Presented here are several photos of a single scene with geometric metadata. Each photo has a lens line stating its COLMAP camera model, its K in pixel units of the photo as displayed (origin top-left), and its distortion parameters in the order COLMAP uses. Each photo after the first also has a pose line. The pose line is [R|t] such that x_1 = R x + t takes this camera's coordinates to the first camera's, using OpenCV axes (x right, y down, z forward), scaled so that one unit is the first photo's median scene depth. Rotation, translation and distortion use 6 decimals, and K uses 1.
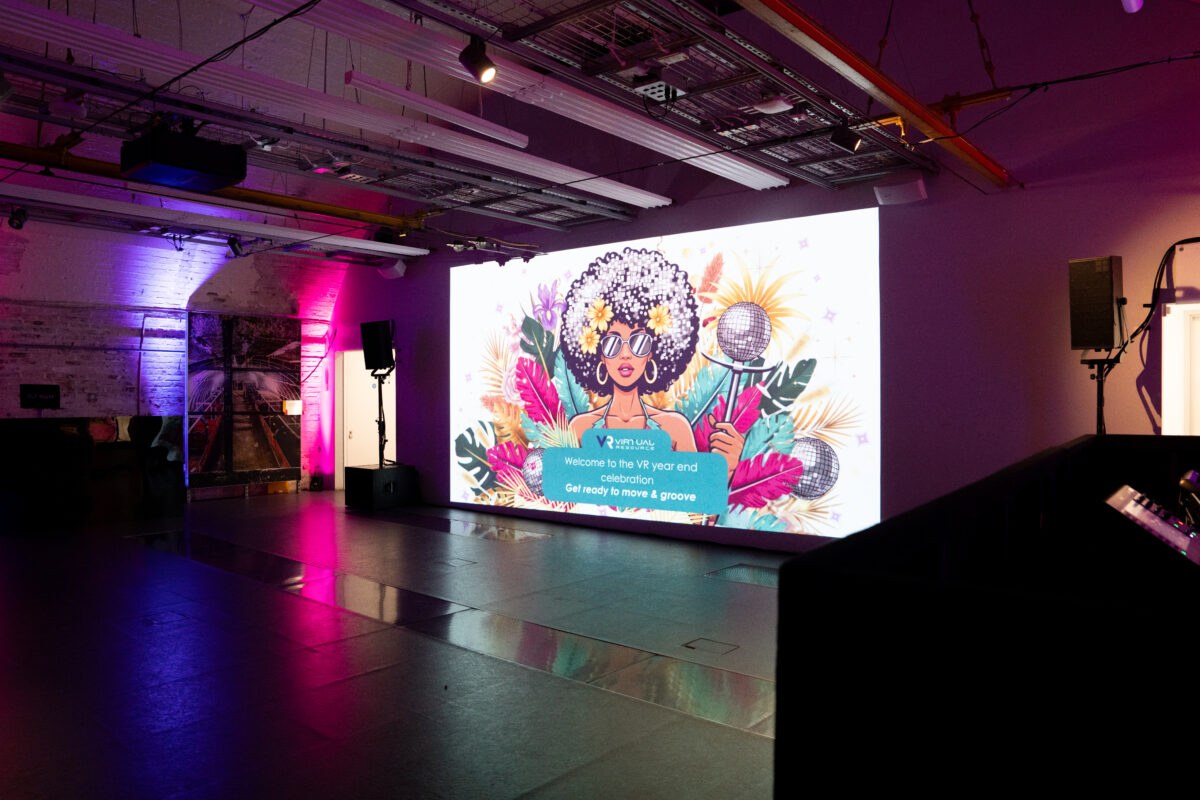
lens RADIAL K [[847.0, 0, 602.1], [0, 847.0, 394.8], [0, 0, 1]] dist [-0.065703, 0.000311]
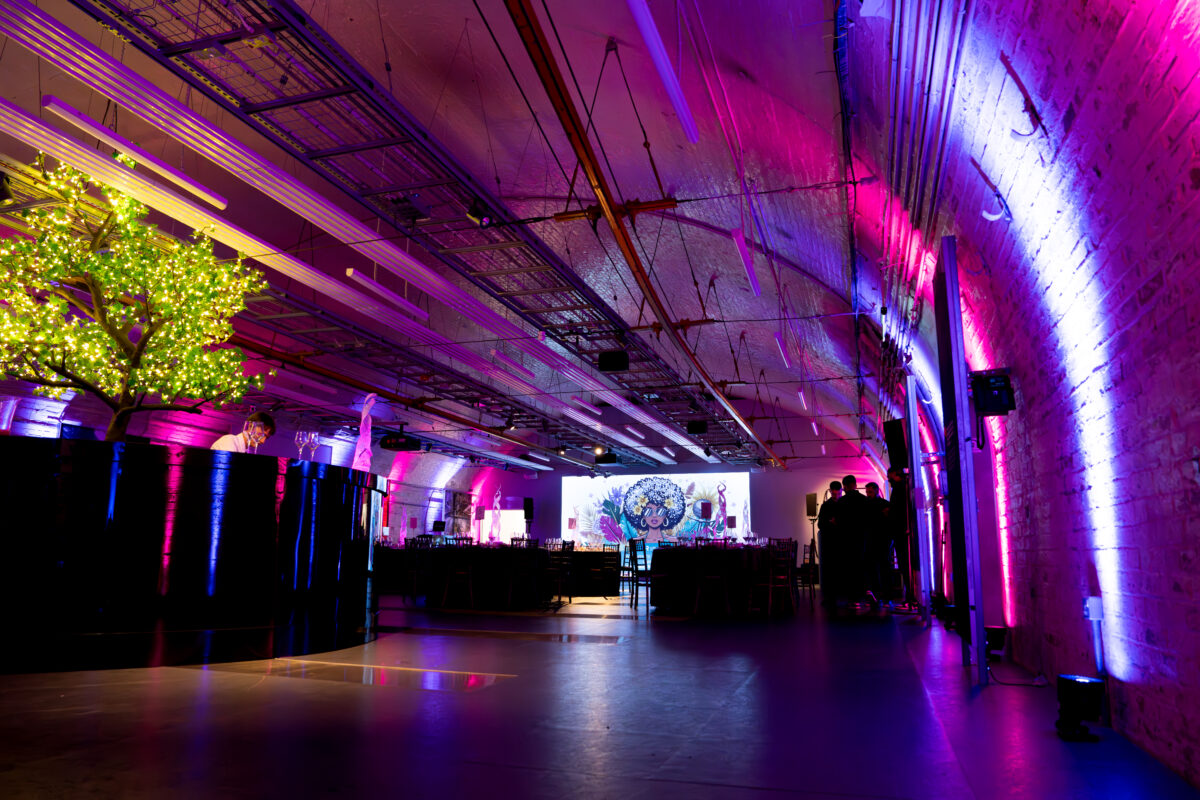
lens RADIAL K [[847.0, 0, 598.6], [0, 847.0, 403.3], [0, 0, 1]] dist [-0.065703, 0.000311]
pose [[0.925951, 0.076776, 0.369756, -1.152993], [-0.007225, 0.982538, -0.185923, 0.102871], [-0.377574, 0.169484, 0.910337, -1.450349]]
